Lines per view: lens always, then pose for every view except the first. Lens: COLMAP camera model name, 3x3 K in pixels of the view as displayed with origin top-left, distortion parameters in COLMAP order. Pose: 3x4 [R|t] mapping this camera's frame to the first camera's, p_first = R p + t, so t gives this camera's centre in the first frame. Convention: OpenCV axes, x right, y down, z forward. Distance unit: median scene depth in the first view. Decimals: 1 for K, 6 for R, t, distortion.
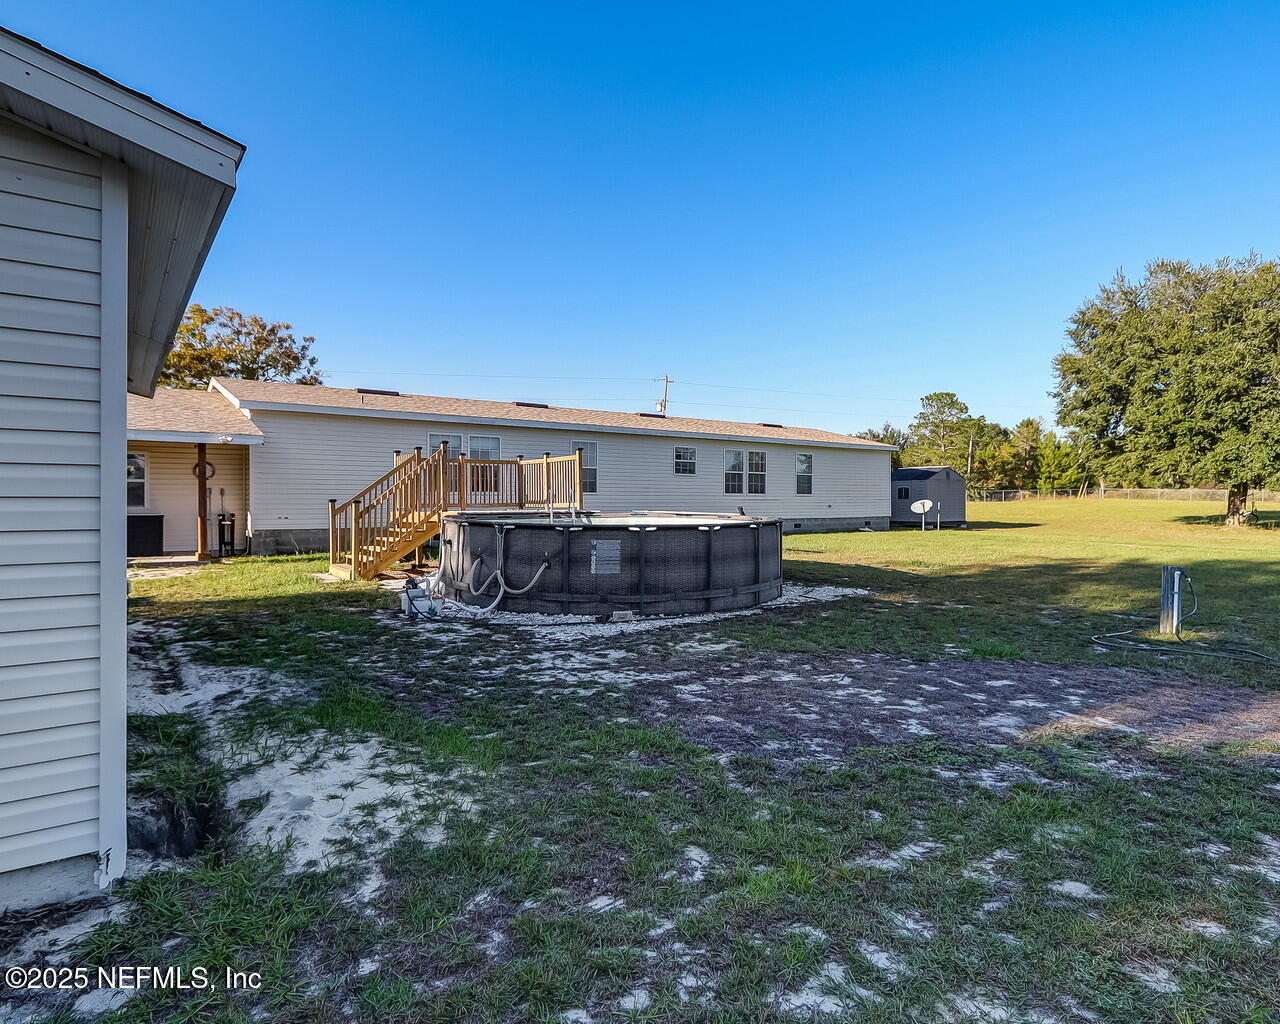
lens RADIAL K [[719.1, 0, 640.0], [0, 719.1, 512.0], [0, 0, 1]] dist [0.002169, 0.000059]
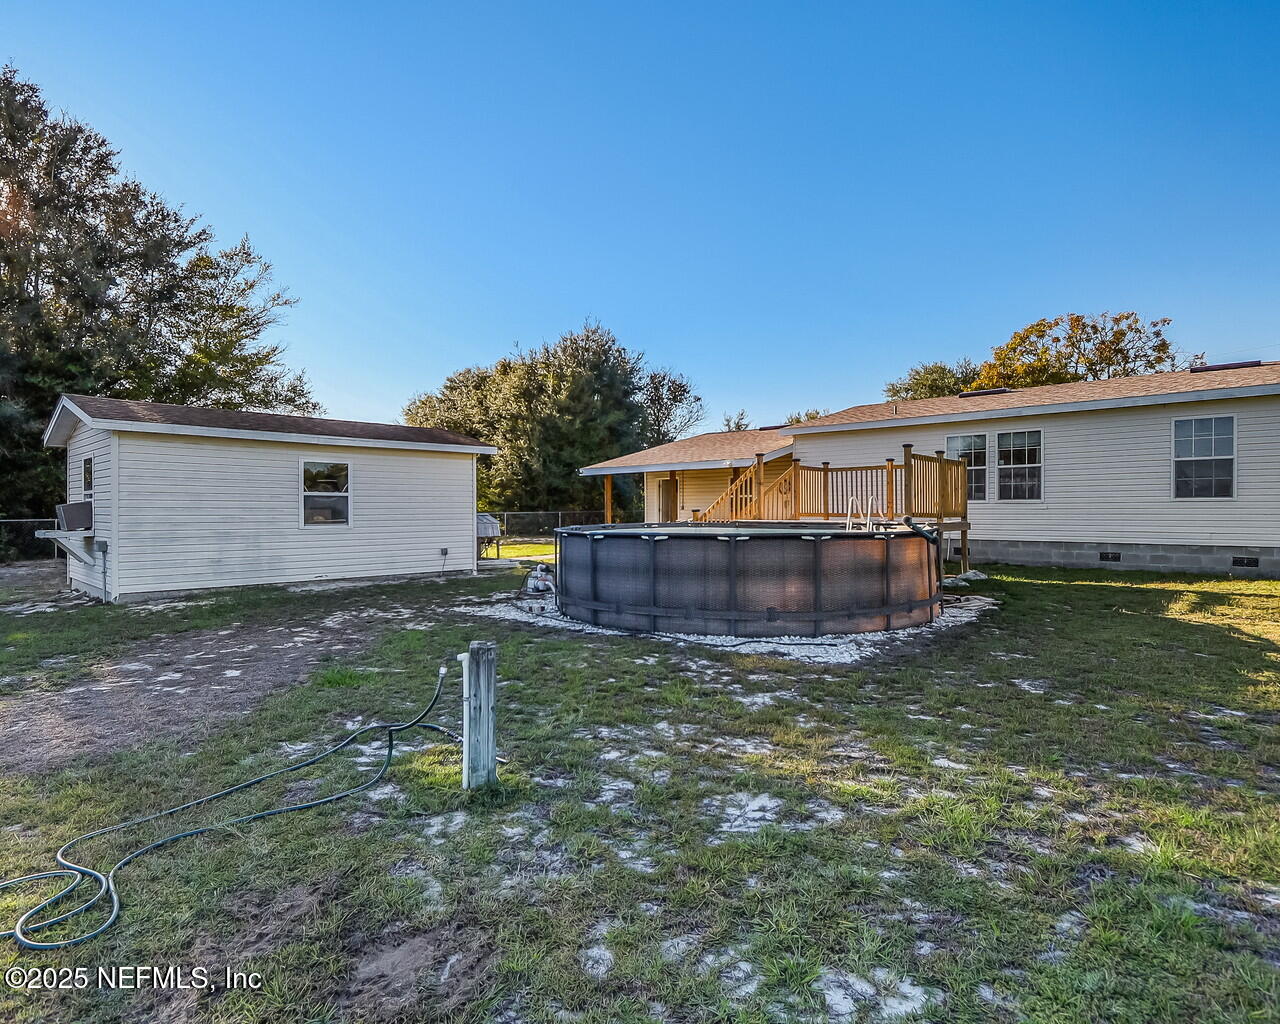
lens RADIAL K [[701.7, 0, 640.4], [0, 701.7, 497.7], [0, 0, 1]] dist [-0.003129, -0.001107]
pose [[0.162742, -0.009225, -0.986625, 0.640662], [-0.014070, 0.999833, -0.011669, -0.013911], [0.986568, 0.015781, 0.162585, 0.530730]]
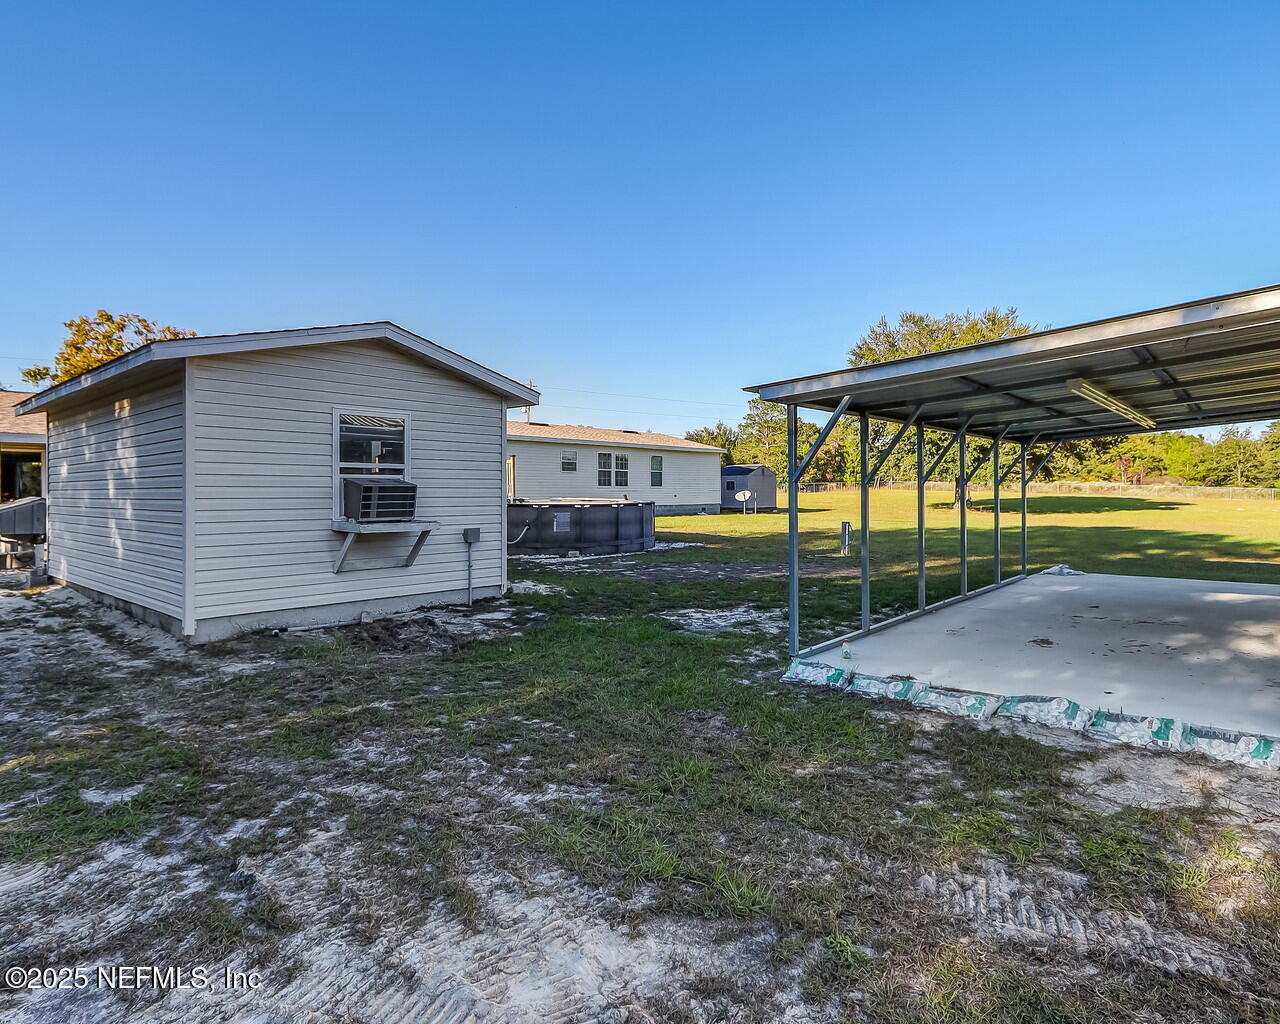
lens RADIAL K [[719.1, 0, 640.0], [0, 719.1, 512.0], [0, 0, 1]] dist [0.002169, 0.000059]
pose [[0.976358, -0.010261, 0.215918, -0.079413], [0.008098, 0.999908, 0.010904, 0.006490], [-0.216010, -0.008898, 0.976351, -0.254772]]
